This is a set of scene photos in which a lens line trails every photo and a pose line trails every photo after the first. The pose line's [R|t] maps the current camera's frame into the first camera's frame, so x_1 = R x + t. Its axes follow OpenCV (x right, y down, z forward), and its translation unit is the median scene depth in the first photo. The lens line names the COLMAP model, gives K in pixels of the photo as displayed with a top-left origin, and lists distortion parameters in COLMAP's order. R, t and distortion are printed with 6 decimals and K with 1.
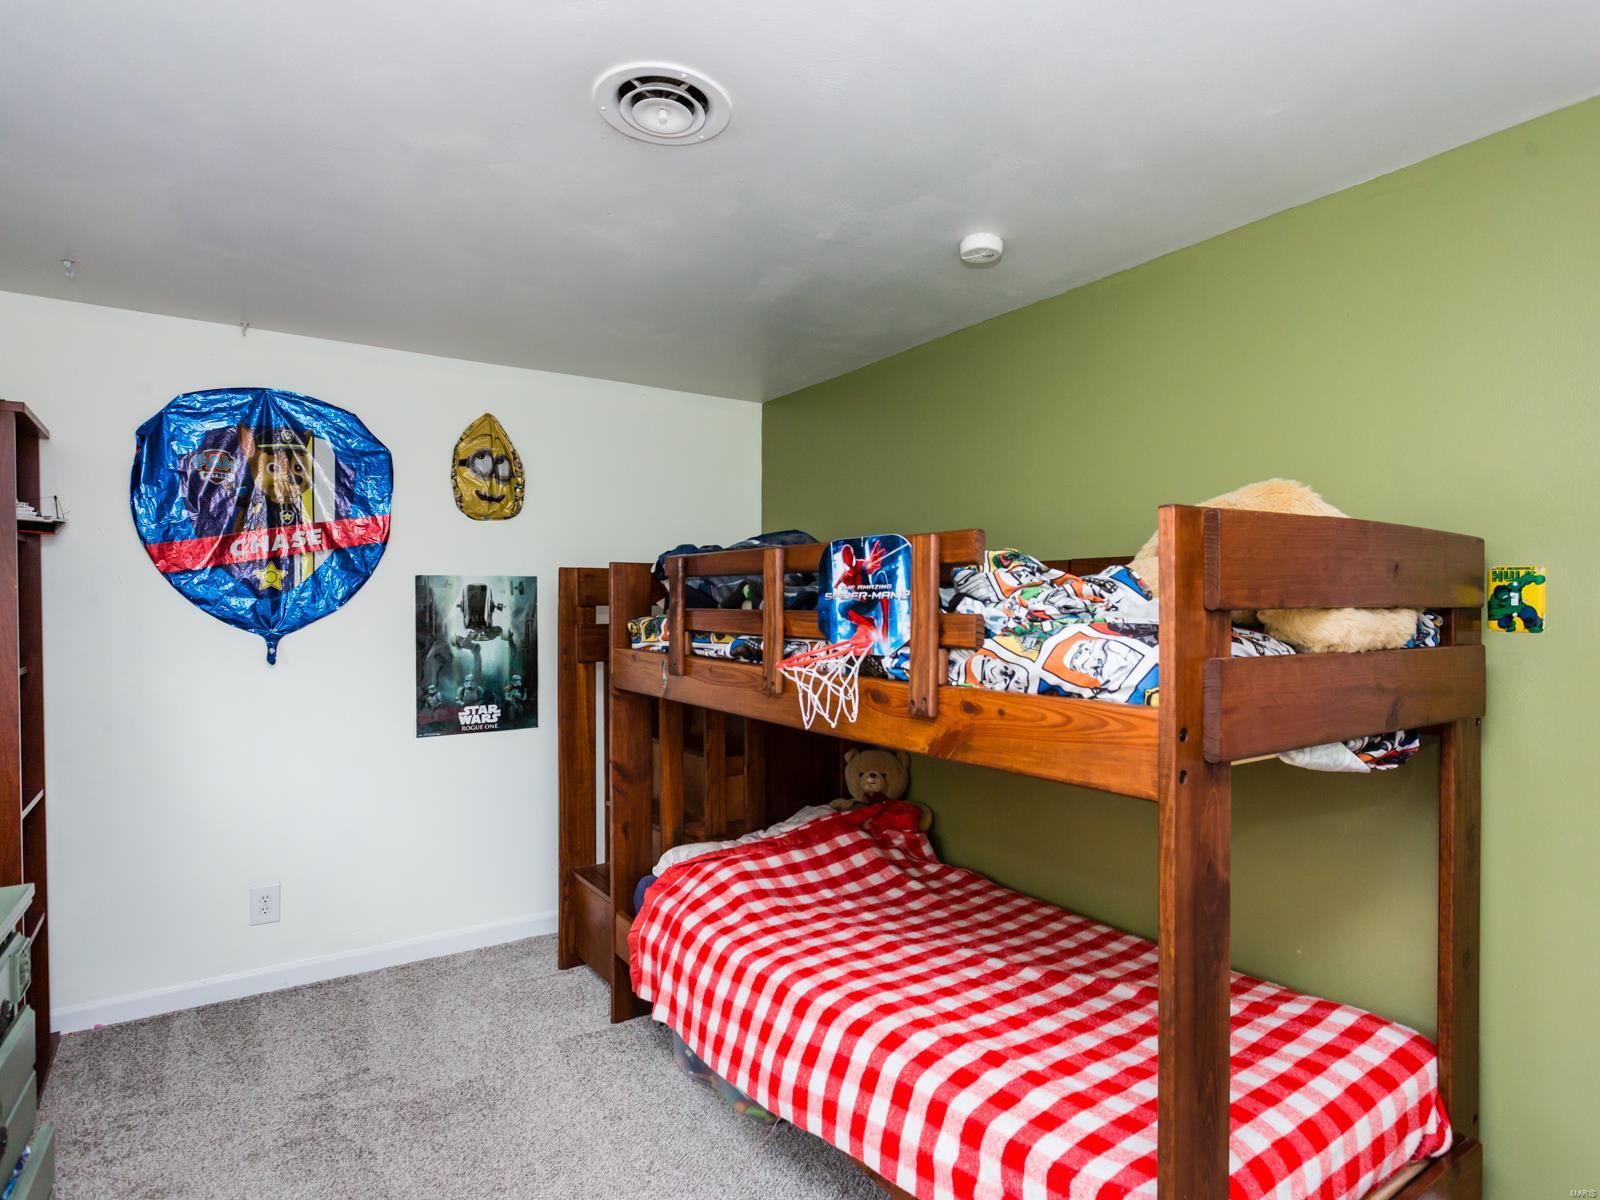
lens RADIAL K [[891.9, 0, 800.5], [0, 891.9, 601.3], [0, 0, 1]] dist [-0.010529, 0.009510]
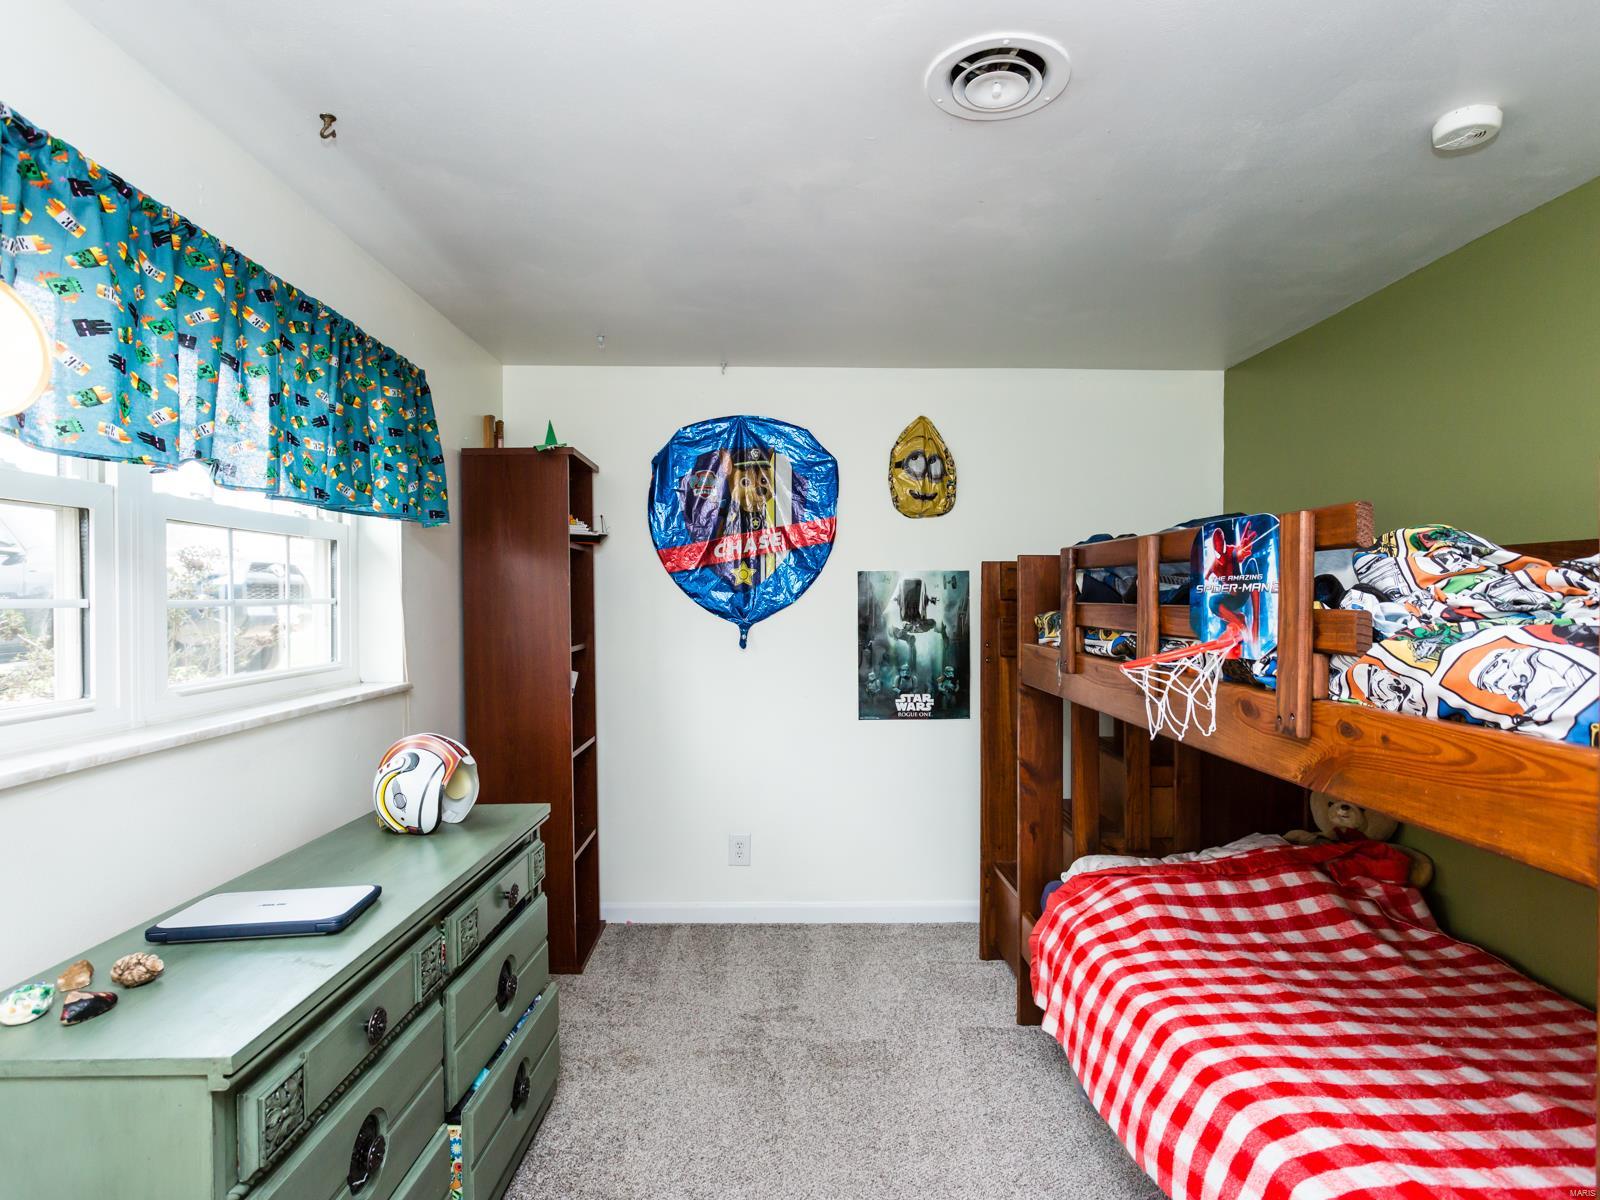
lens RADIAL K [[891.9, 0, 795.6], [0, 891.9, 601.2], [0, 0, 1]] dist [-0.010529, 0.009510]
pose [[0.837275, 0.003402, -0.546771, 0.135642], [0.000220, 0.999978, 0.006559, 0.000483], [0.546781, -0.005612, 0.837257, 0.052235]]
